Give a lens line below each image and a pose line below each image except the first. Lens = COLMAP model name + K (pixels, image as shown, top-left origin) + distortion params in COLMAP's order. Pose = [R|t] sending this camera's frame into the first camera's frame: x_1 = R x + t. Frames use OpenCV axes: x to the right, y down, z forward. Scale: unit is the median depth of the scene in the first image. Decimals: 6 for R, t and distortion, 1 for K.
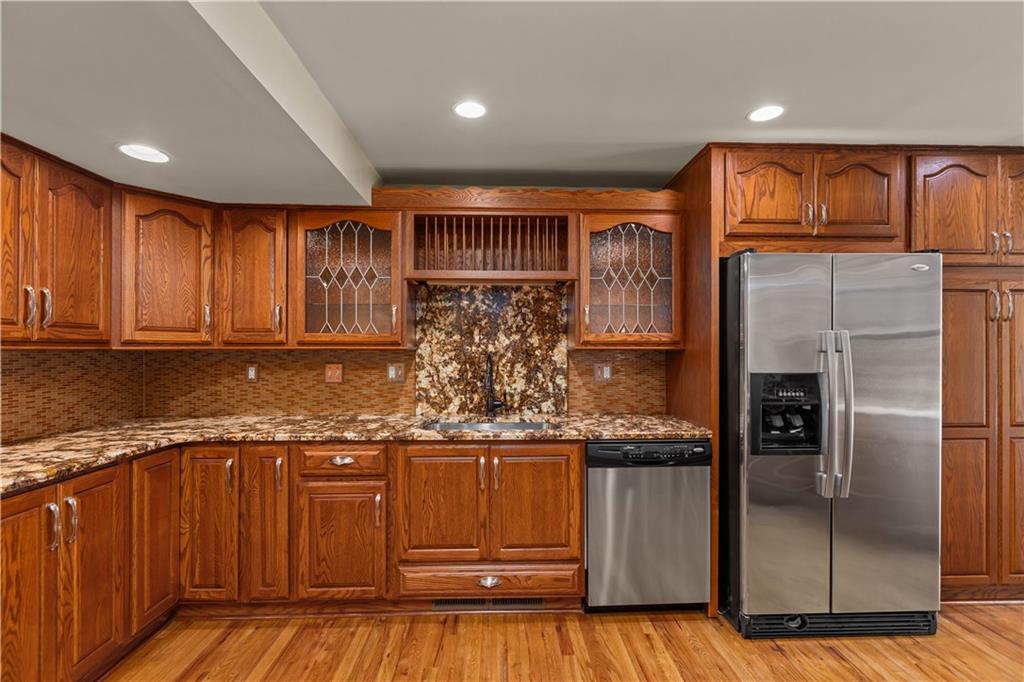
lens RADIAL K [[471.4, 0, 514.0], [0, 471.4, 349.7], [0, 0, 1]] dist [0.006204, 0.000136]
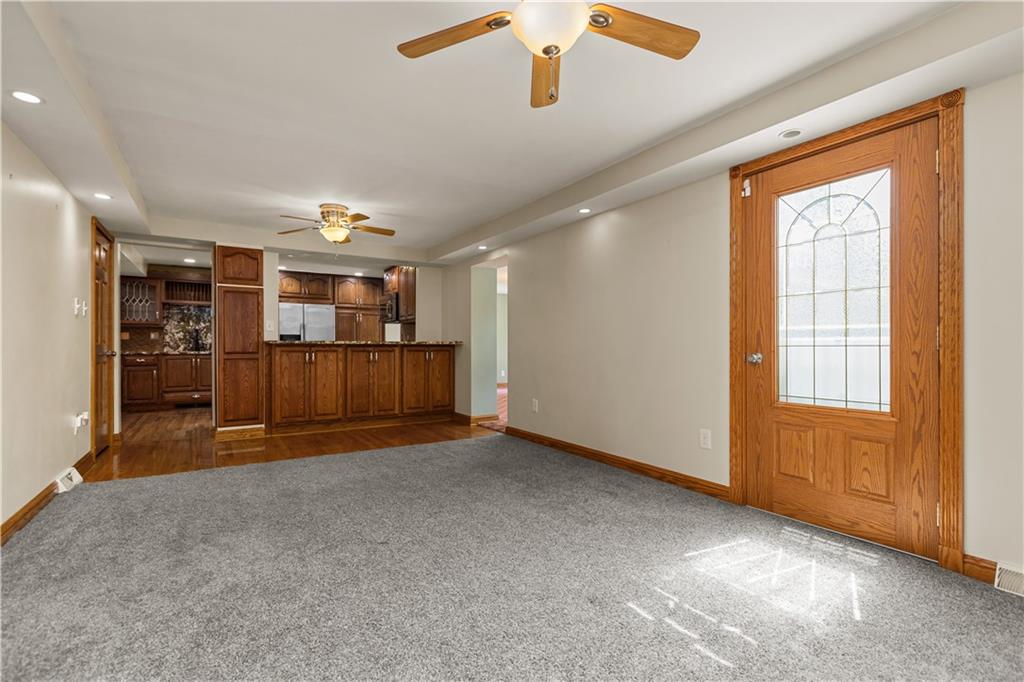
lens RADIAL K [[471.4, 0, 510.2], [0, 471.4, 347.1], [0, 0, 1]] dist [0.006204, 0.000136]
pose [[0.863899, 0.001995, 0.503661, 0.160711], [-0.002621, 0.999996, 0.000534, 0.119965], [-0.503658, -0.001781, 0.863901, -2.655814]]
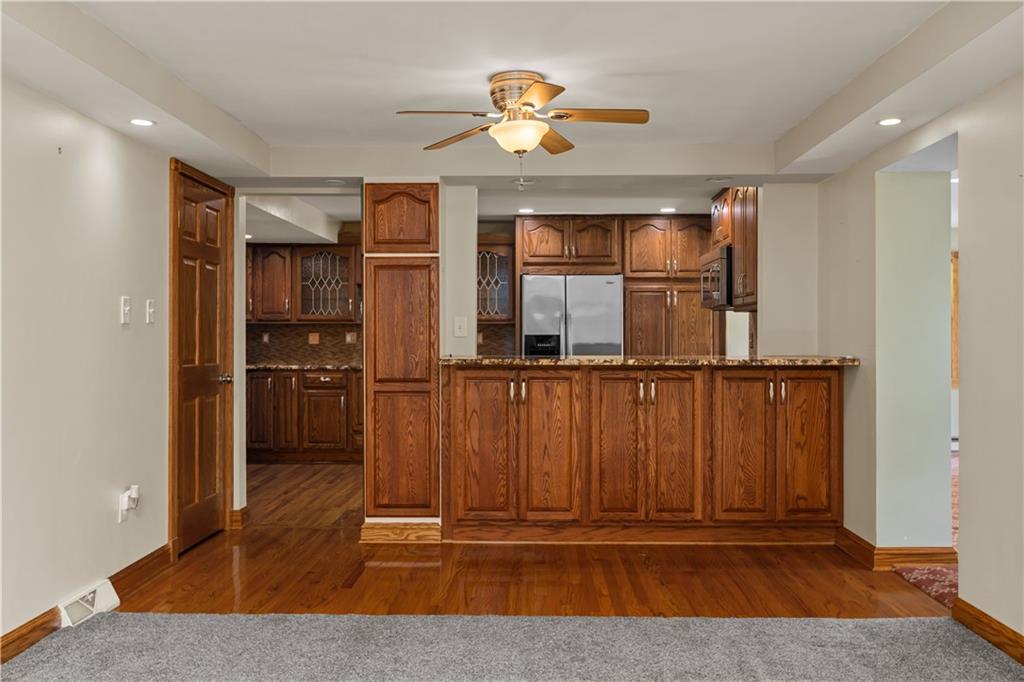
lens RADIAL K [[884.2, 0, 514.0], [0, 884.2, 339.1], [0, 0, 1]] dist [-0.003479, 0.007384]
pose [[0.998403, 0.001517, -0.056478, 0.558427], [-0.001333, 0.999994, 0.003286, 0.046197], [0.056482, -0.003206, 0.998398, -2.325457]]
